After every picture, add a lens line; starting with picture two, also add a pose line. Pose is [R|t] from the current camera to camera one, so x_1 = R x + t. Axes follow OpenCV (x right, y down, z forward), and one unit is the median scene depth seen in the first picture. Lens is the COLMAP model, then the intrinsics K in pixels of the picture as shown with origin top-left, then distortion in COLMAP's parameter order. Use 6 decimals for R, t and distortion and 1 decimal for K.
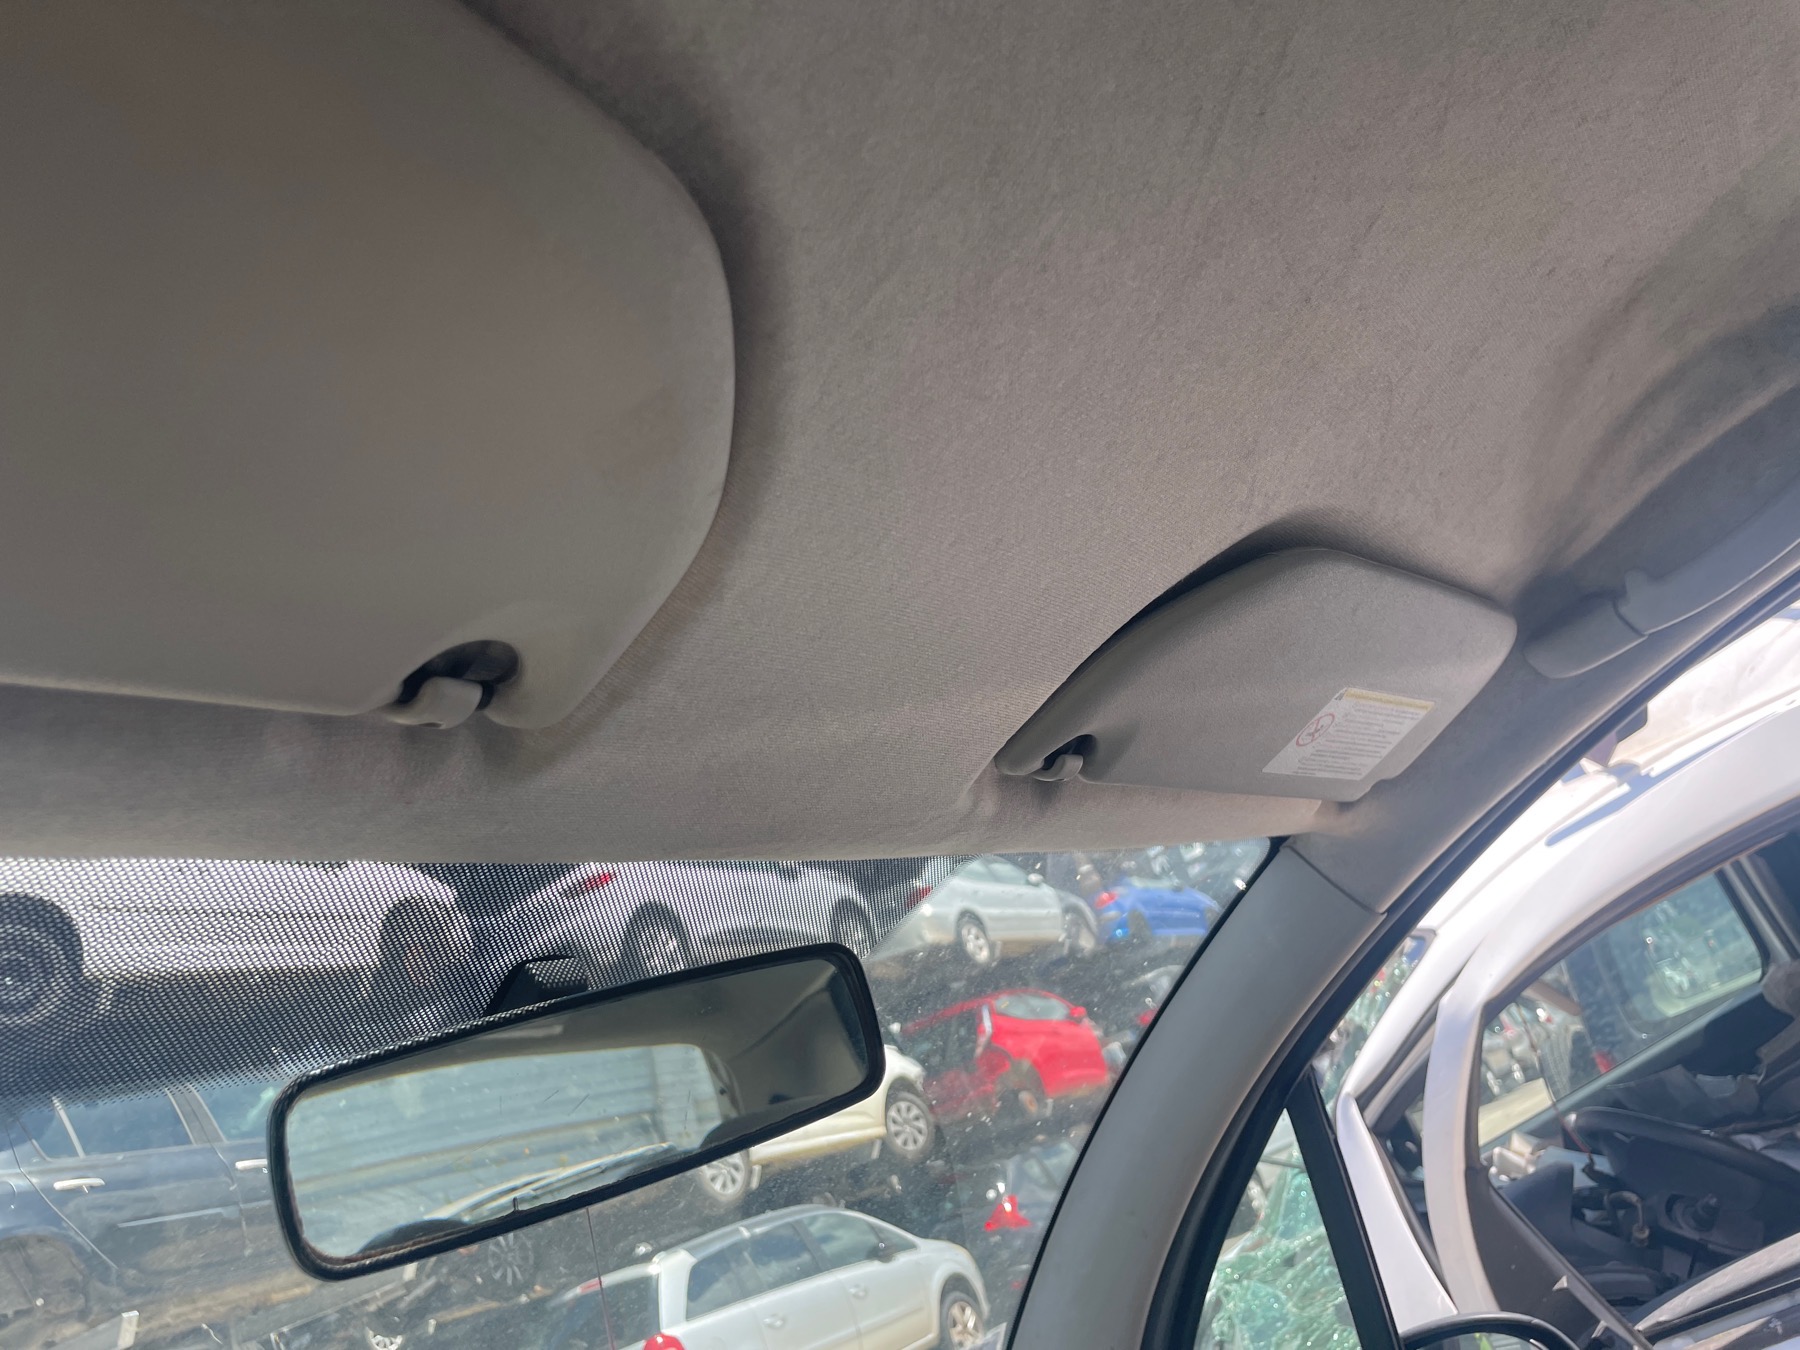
lens RADIAL K [[1364.8, 0, 901.8], [0, 1364.8, 677.3], [0, 0, 1]] dist [0.086593, -0.118363]
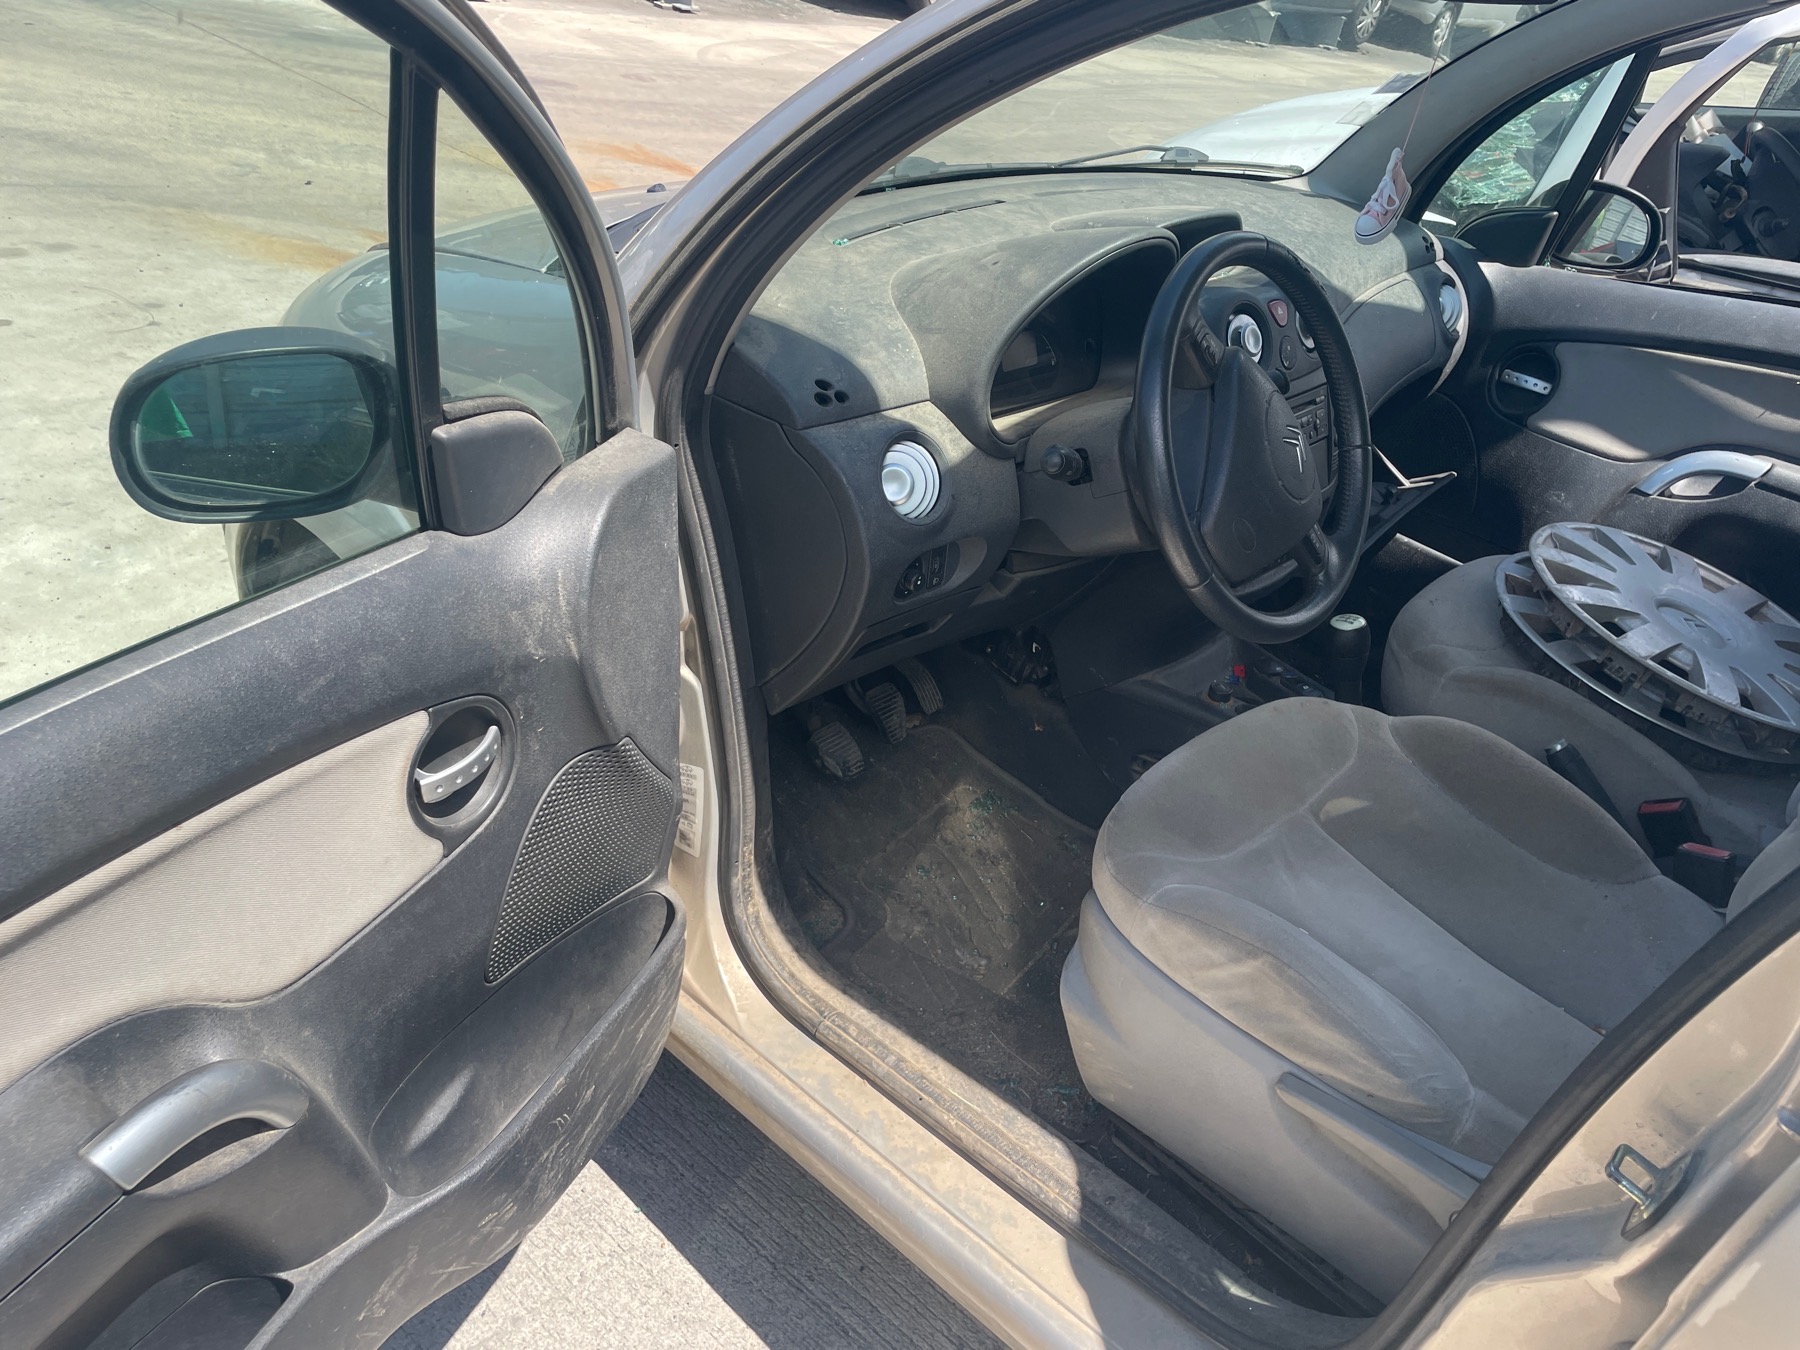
lens RADIAL K [[1364.8, 0, 901.8], [0, 1364.8, 677.3], [0, 0, 1]] dist [0.086593, -0.118363]
pose [[0.882675, 0.442777, 0.157587, -0.153695], [-0.385883, 0.491363, 0.780805, -0.100069], [0.268290, -0.750007, 0.604573, -0.296351]]
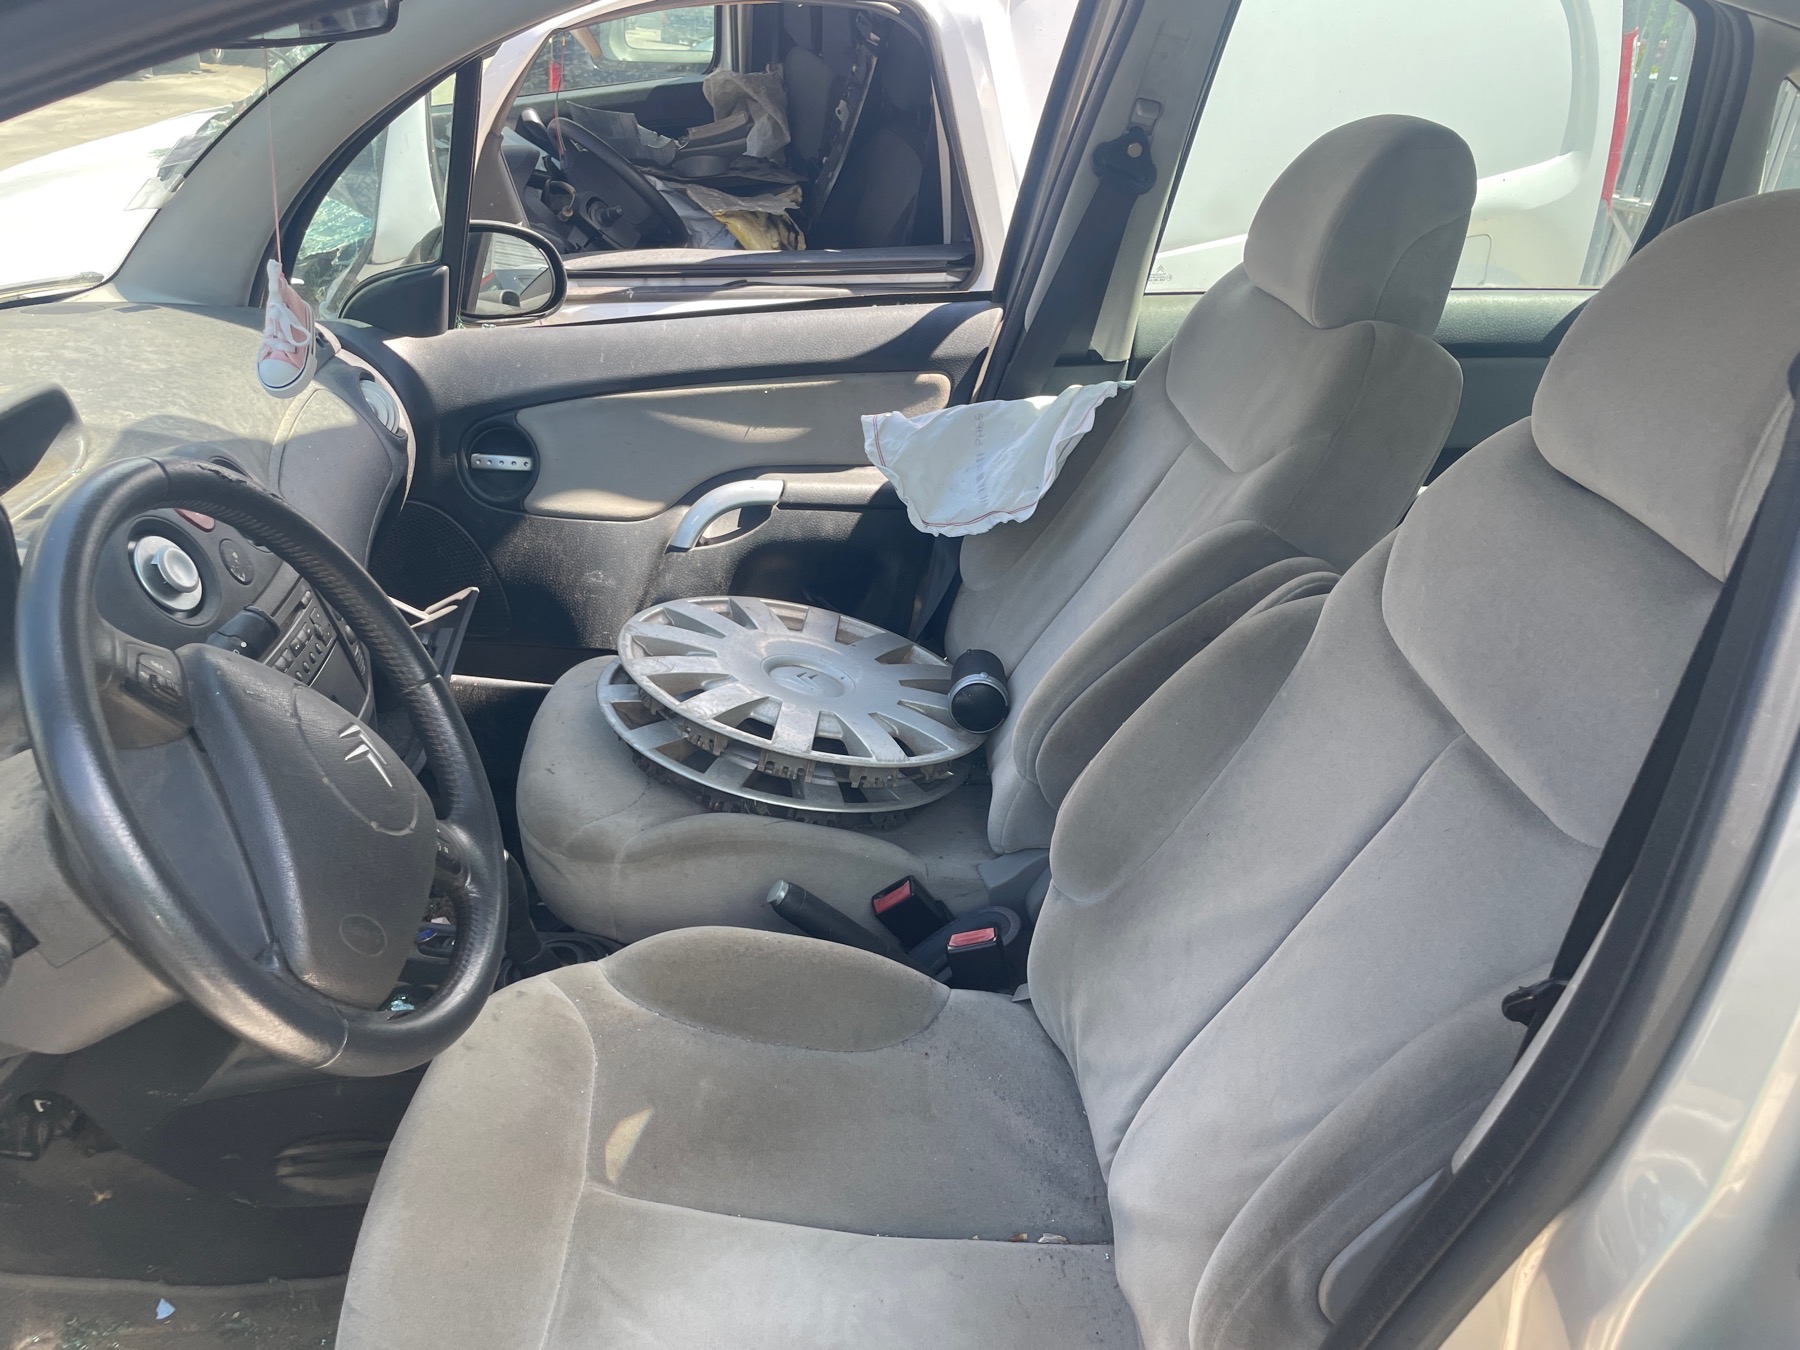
lens RADIAL K [[1364.8, 0, 901.8], [0, 1364.8, 677.3], [0, 0, 1]] dist [0.086593, -0.118363]
pose [[0.682242, 0.076965, 0.727064, -0.138732], [-0.548105, 0.711973, 0.438948, -0.044522], [-0.483867, -0.697976, 0.527923, -0.155376]]
